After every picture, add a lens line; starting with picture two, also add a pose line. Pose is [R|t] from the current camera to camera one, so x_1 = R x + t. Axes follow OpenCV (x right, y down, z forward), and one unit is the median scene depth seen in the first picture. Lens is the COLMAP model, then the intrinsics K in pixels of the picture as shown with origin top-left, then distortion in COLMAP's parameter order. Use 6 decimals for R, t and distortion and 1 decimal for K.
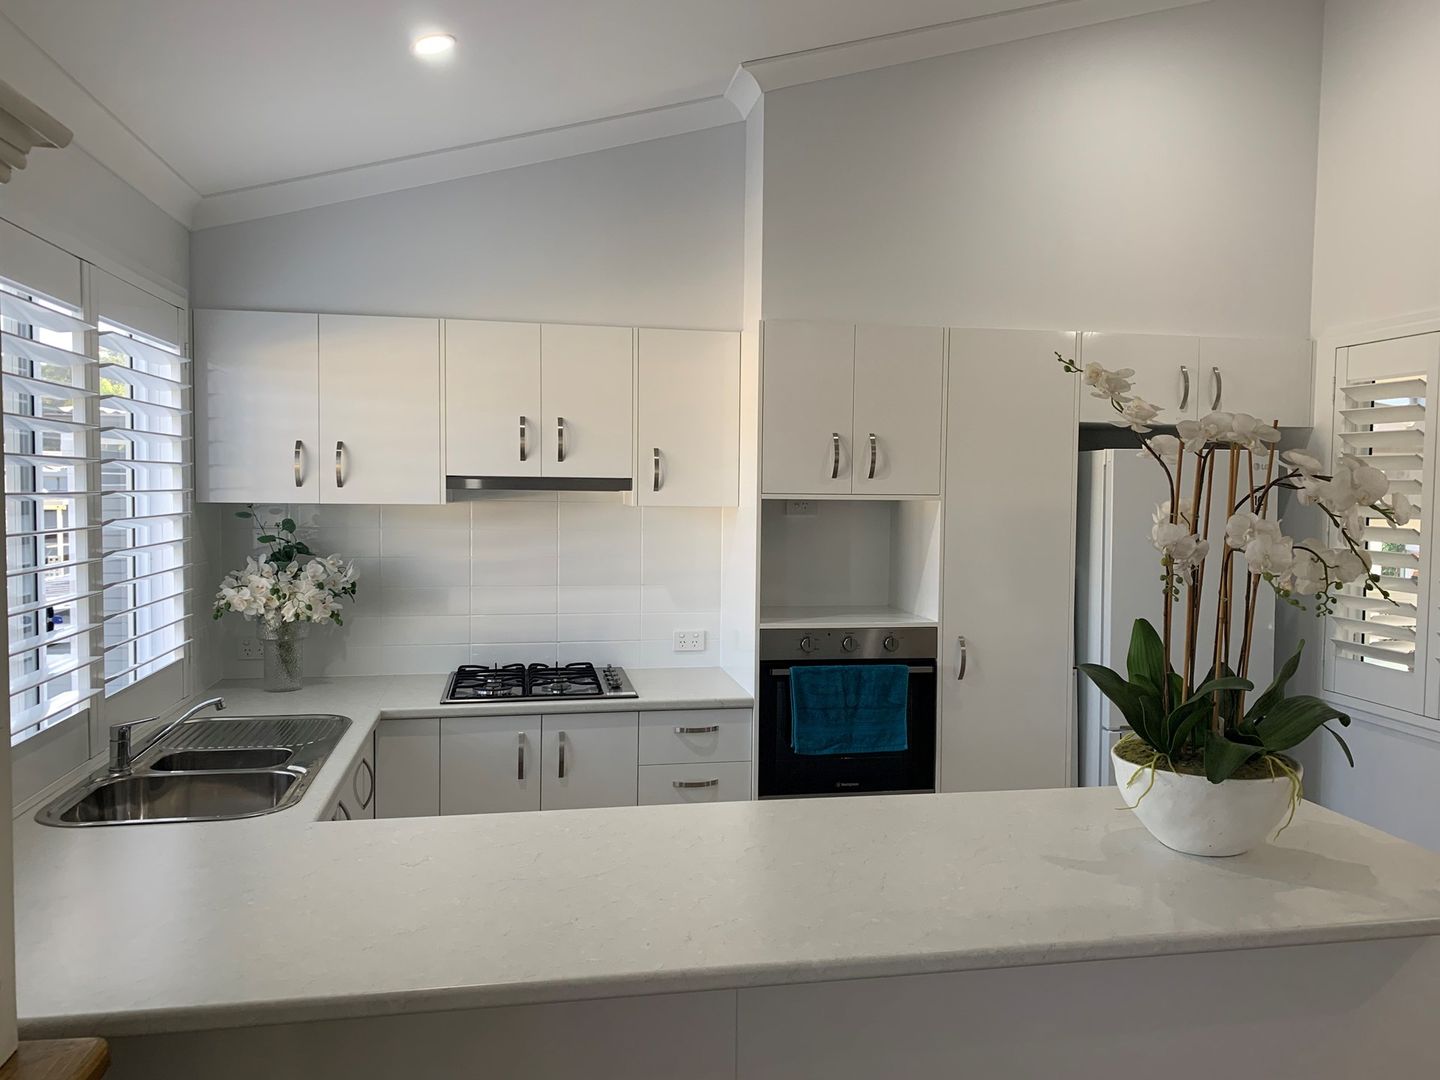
lens RADIAL K [[1090.0, 0, 698.8], [0, 1090.0, 541.6], [0, 0, 1]] dist [0.107883, -0.198259]
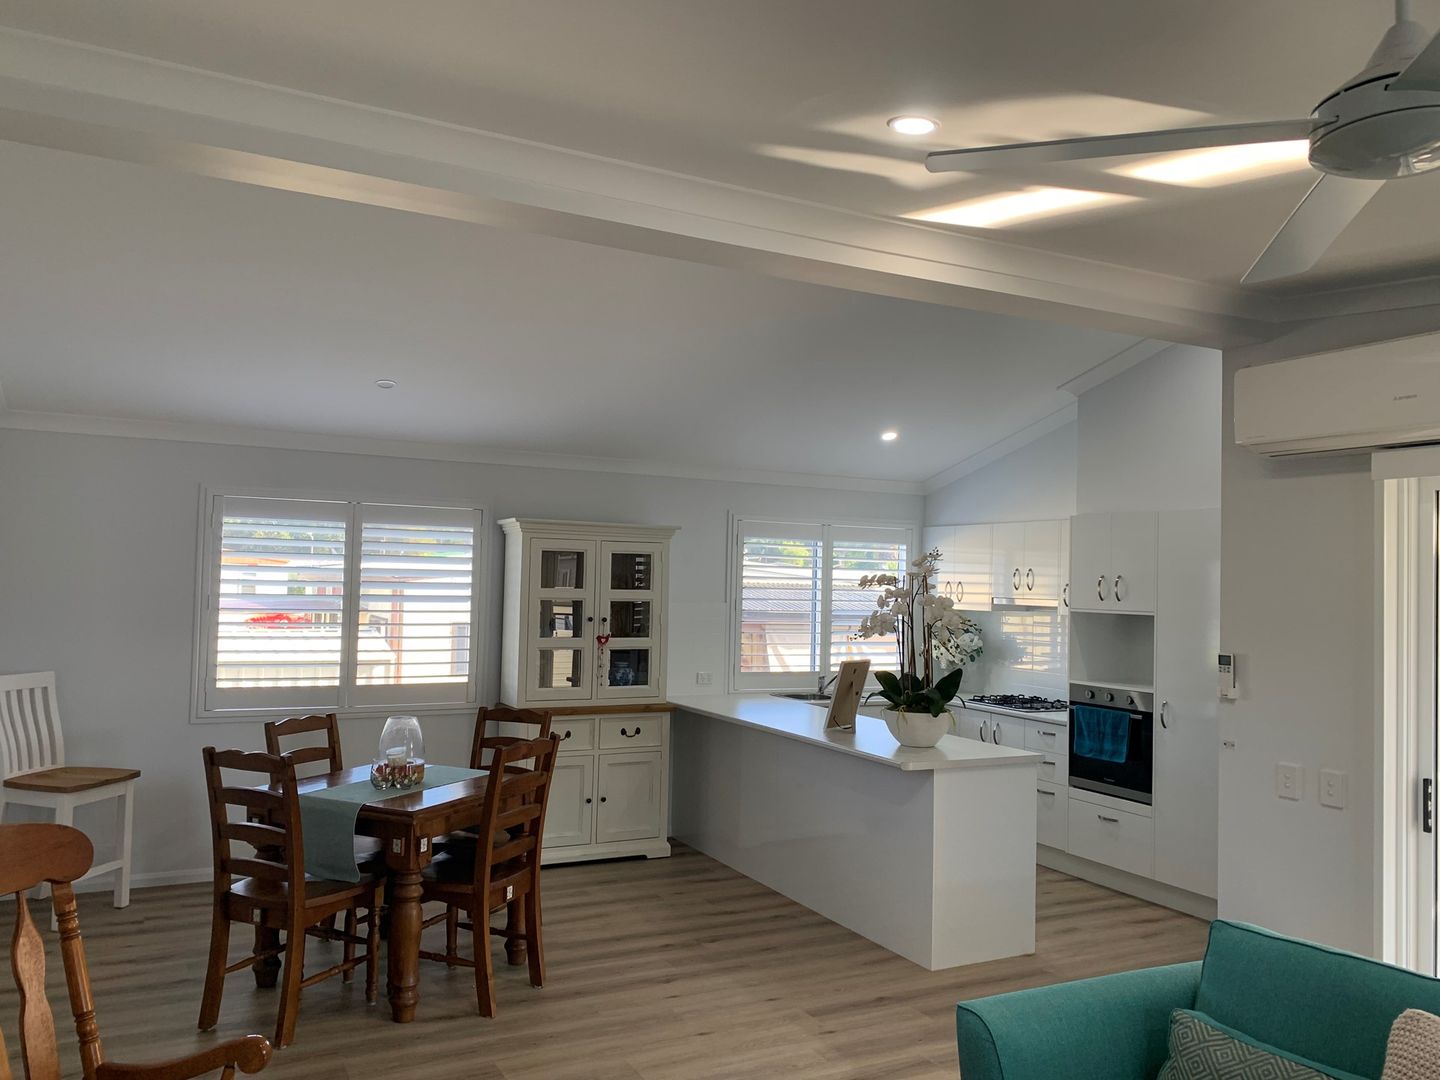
lens RADIAL K [[1090.0, 0, 698.8], [0, 1090.0, 541.6], [0, 0, 1]] dist [0.107883, -0.198259]
pose [[0.262745, -0.038711, -0.964088, 1.673304], [-0.072868, 0.995545, -0.059833, 0.000475], [0.962110, 0.085972, 0.258754, -0.096017]]
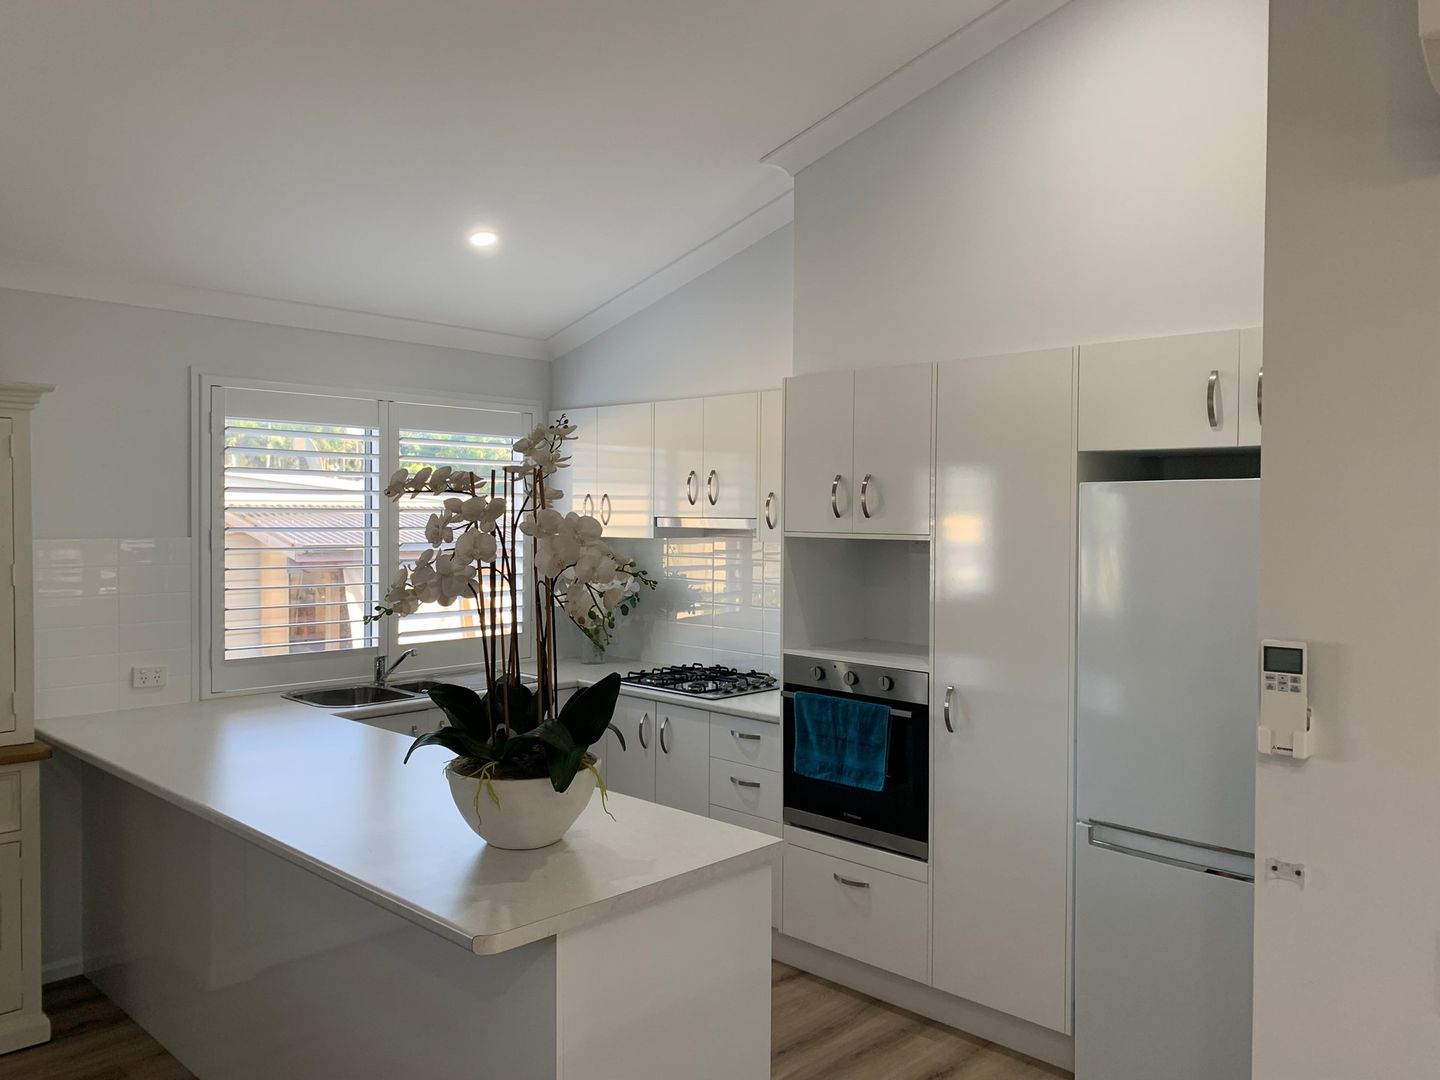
lens RADIAL K [[1078.8, 0, 720.0], [0, 1078.8, 540.0], [0, 0, 1]] dist [0.009363, -0.004202]
pose [[0.573791, 0.014914, -0.818866, 0.906625], [-0.044487, 0.998926, -0.012979, -0.018479], [0.817793, 0.043877, 0.573838, 0.311795]]
